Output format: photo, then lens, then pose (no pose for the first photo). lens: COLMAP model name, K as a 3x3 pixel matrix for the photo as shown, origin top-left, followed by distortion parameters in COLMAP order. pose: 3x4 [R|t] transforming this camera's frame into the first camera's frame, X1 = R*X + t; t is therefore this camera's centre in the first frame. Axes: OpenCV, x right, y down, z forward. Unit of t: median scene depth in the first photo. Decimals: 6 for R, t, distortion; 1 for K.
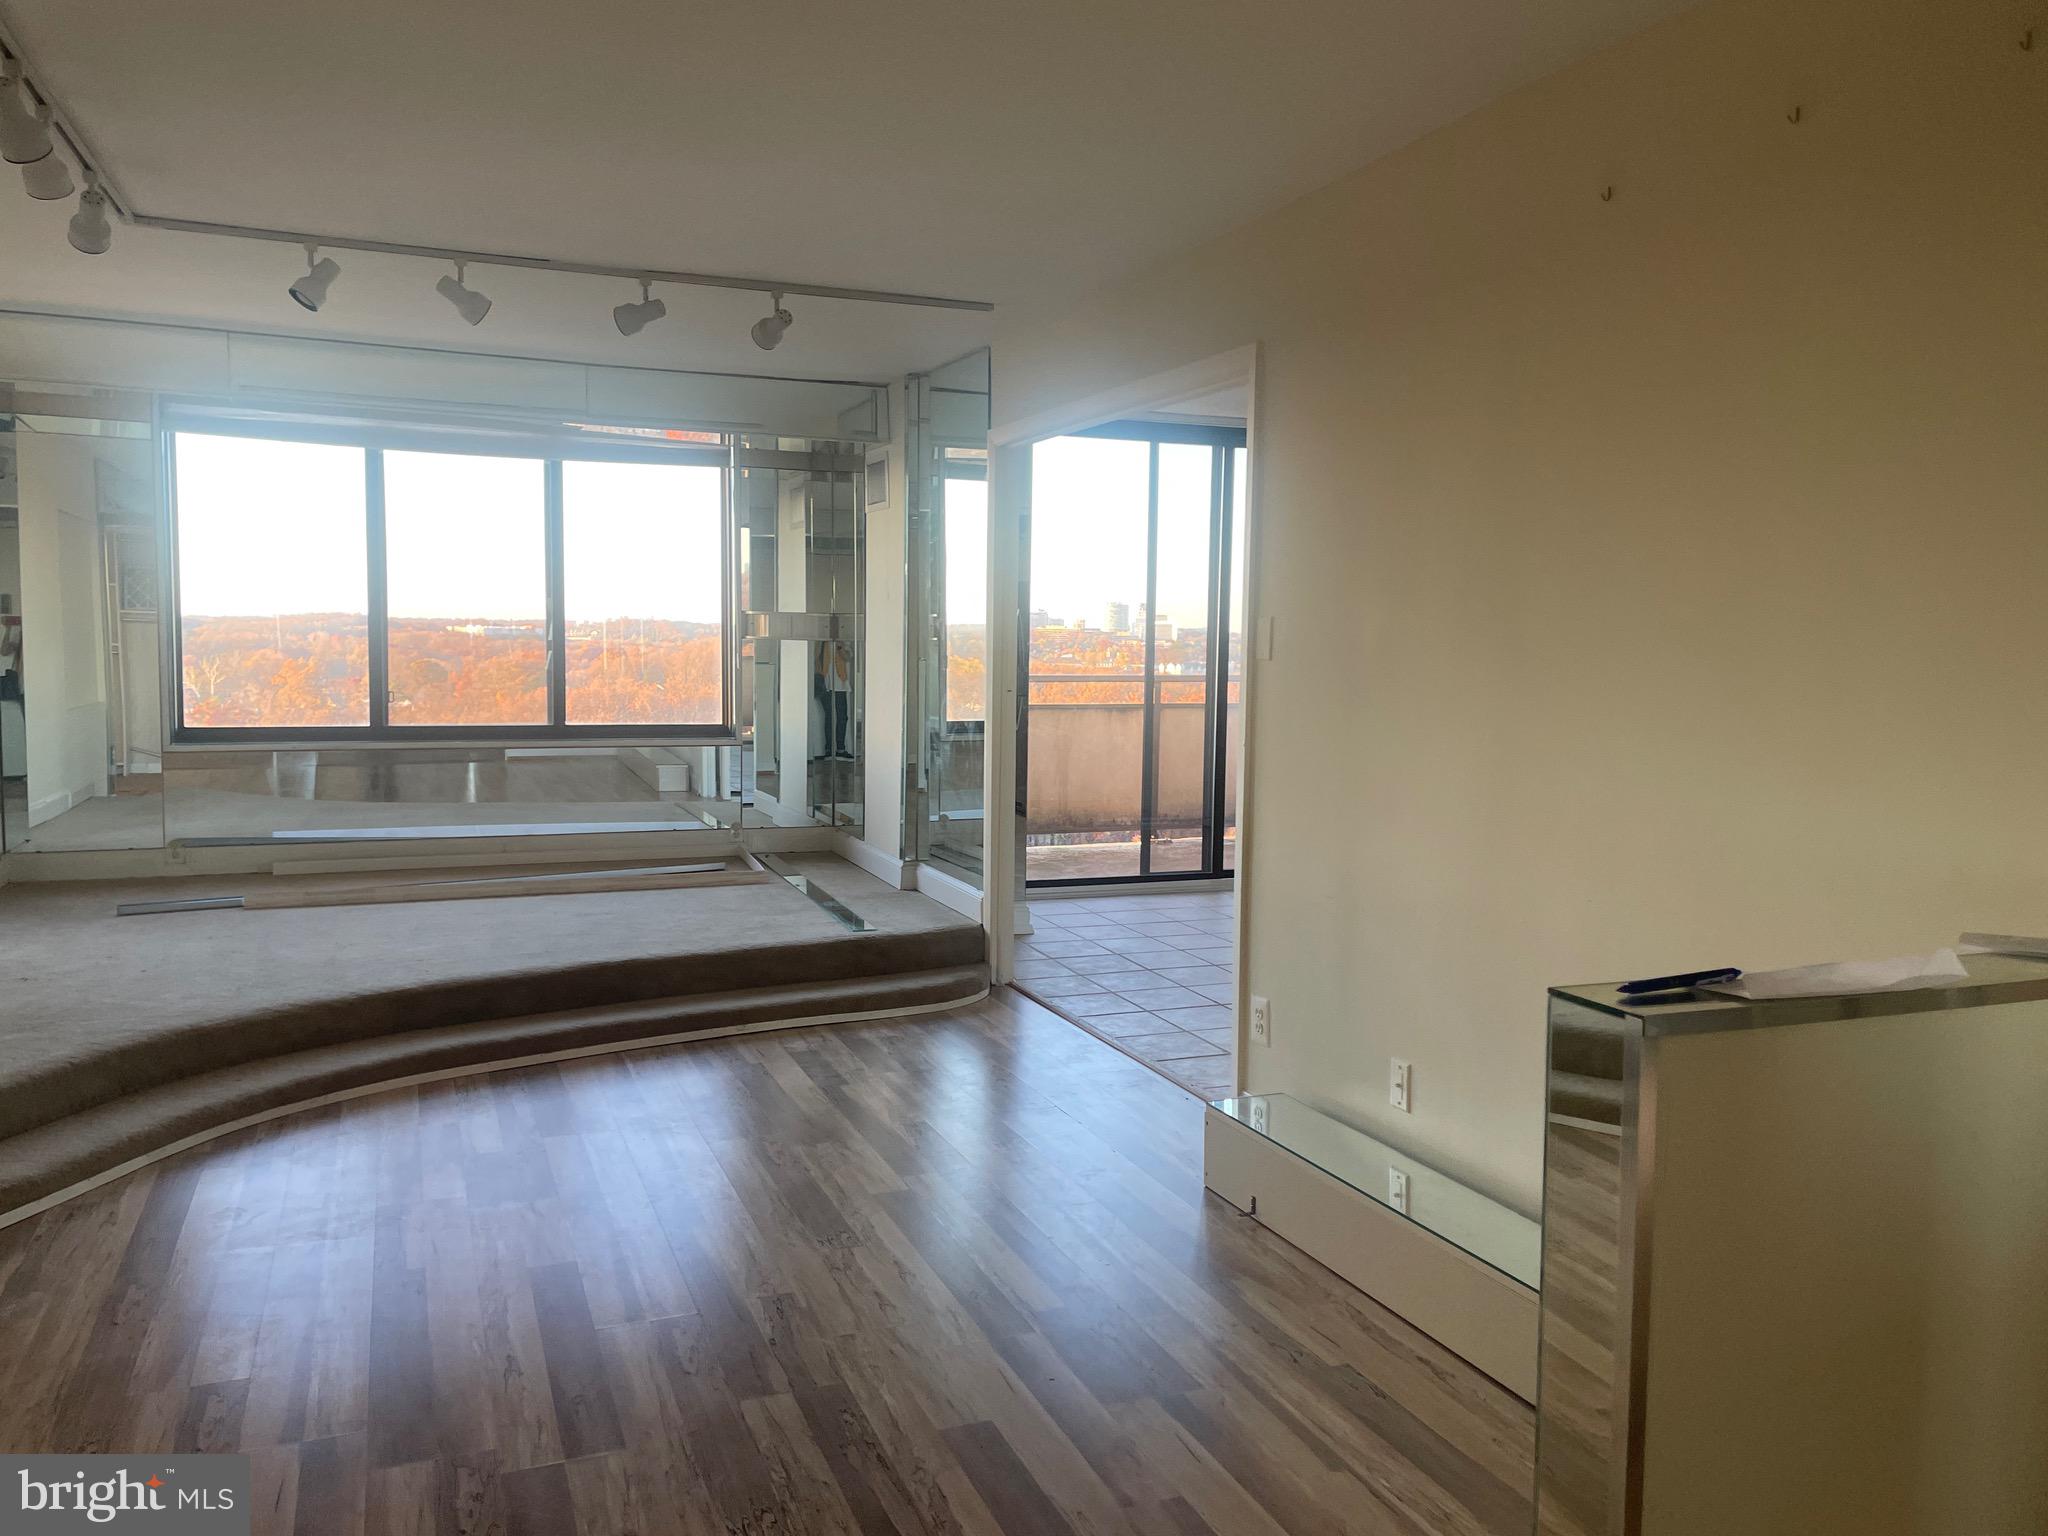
lens RADIAL K [[1550.2, 0, 1024.0], [0, 1550.2, 768.0], [0, 0, 1]] dist [0.089696, -0.107990]
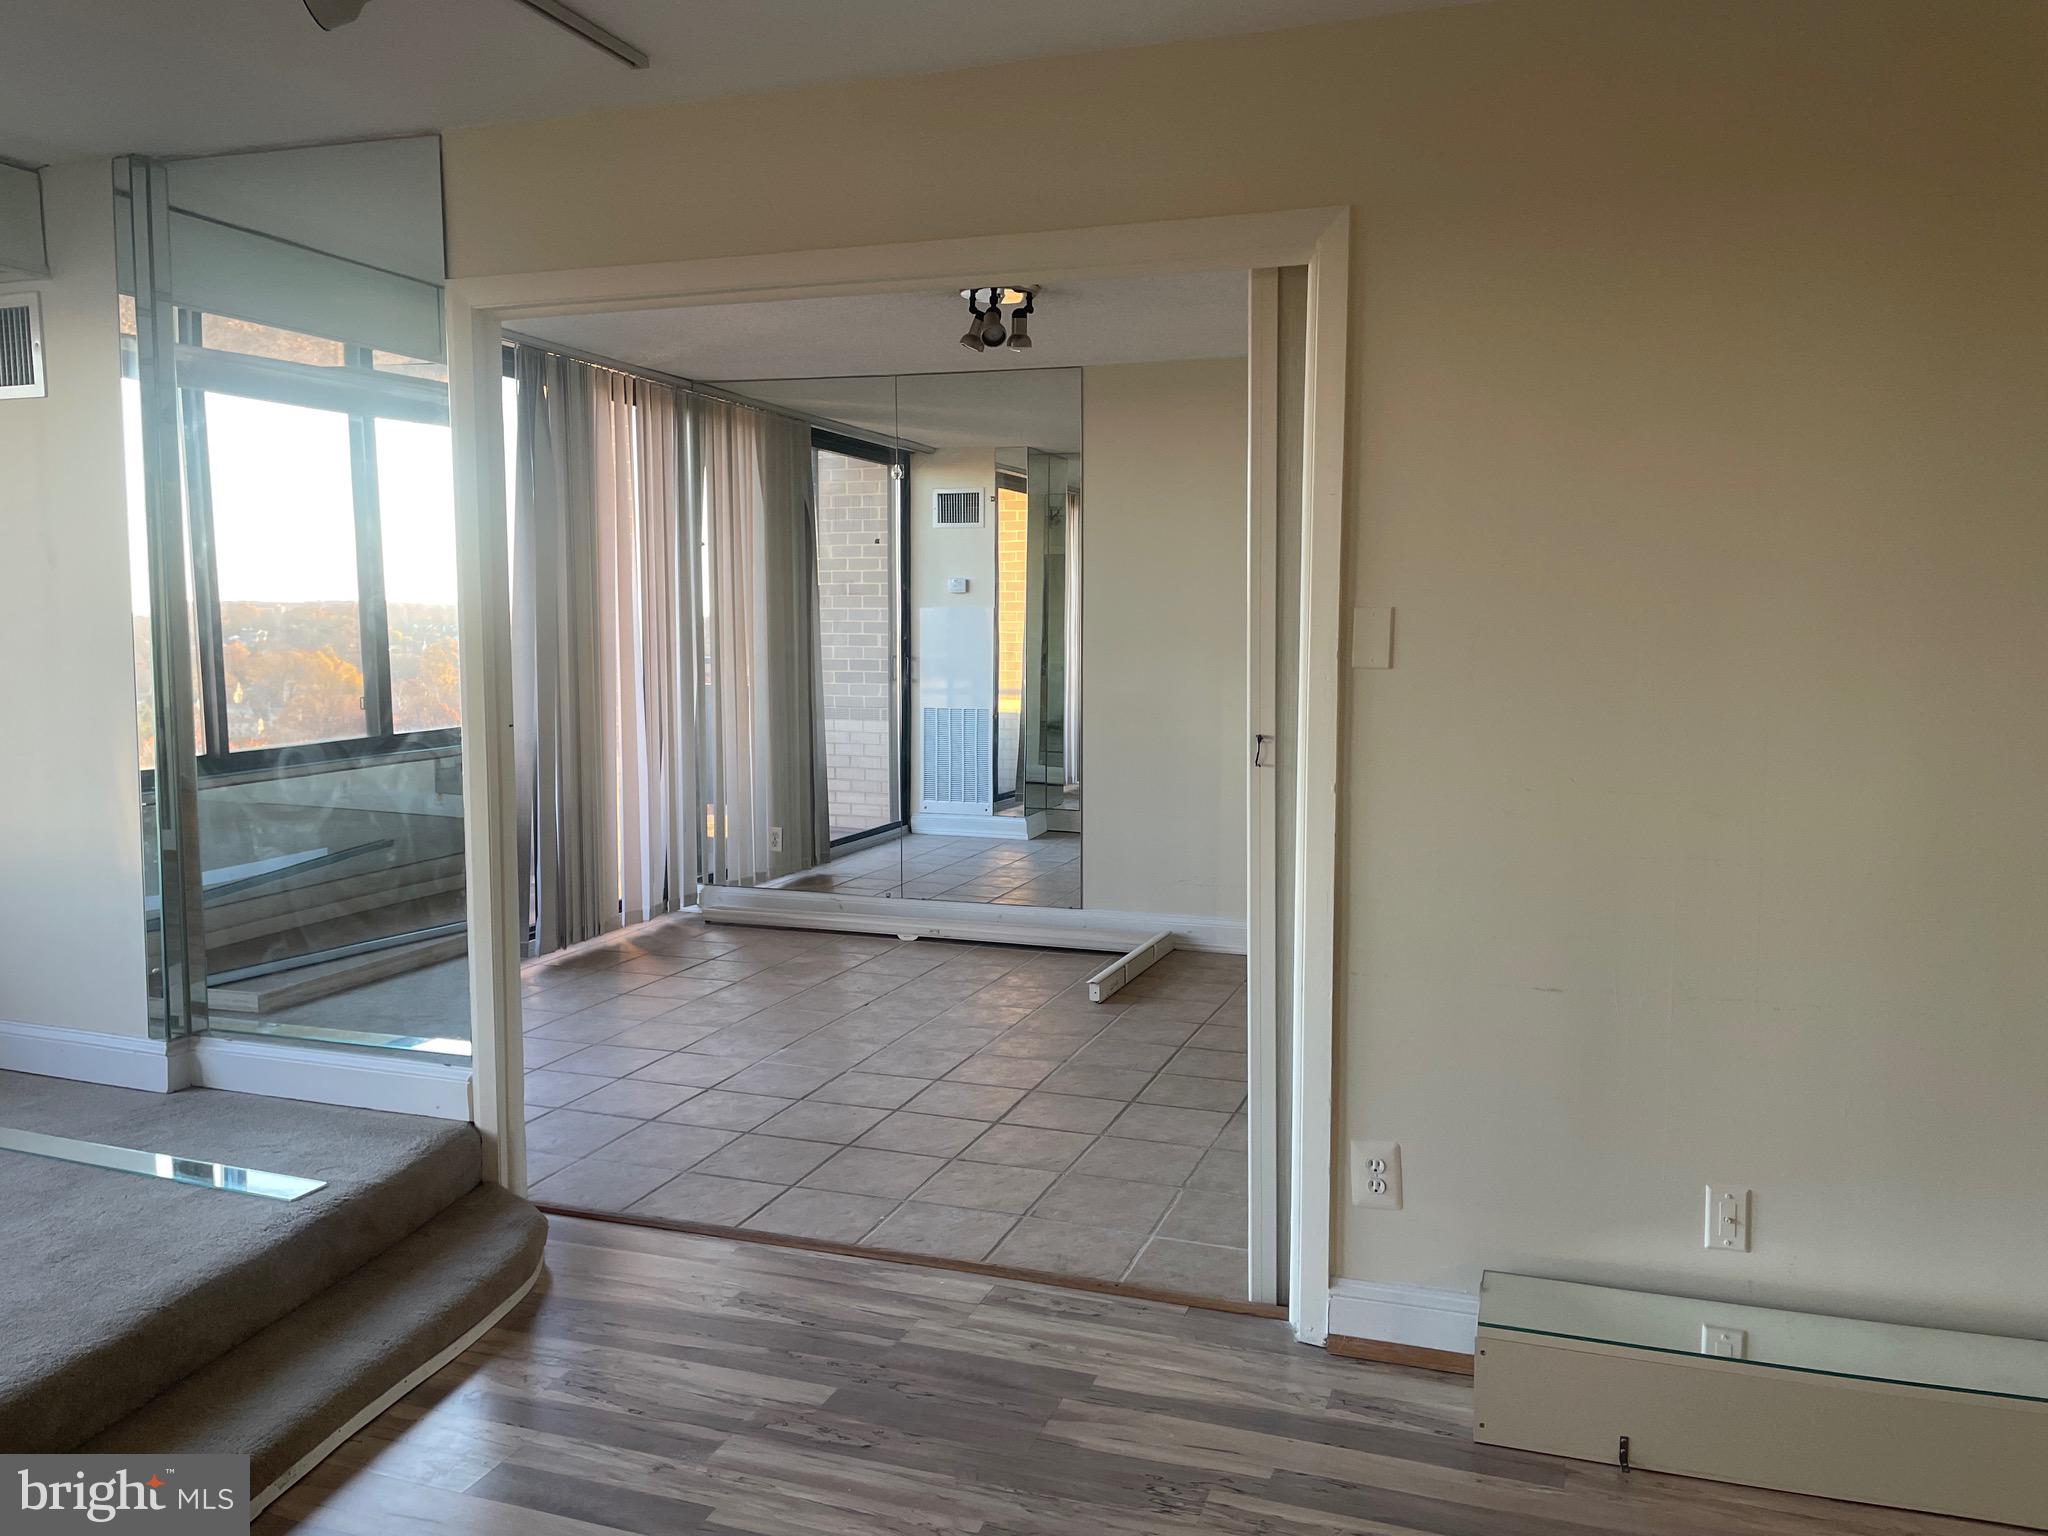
lens RADIAL K [[1550.2, 0, 1024.0], [0, 1550.2, 768.0], [0, 0, 1]] dist [0.089696, -0.107990]
pose [[0.659362, -0.081934, 0.747347, -0.475656], [0.072011, 0.996356, 0.045701, -0.067240], [-0.748369, 0.023683, 0.662860, 0.648334]]
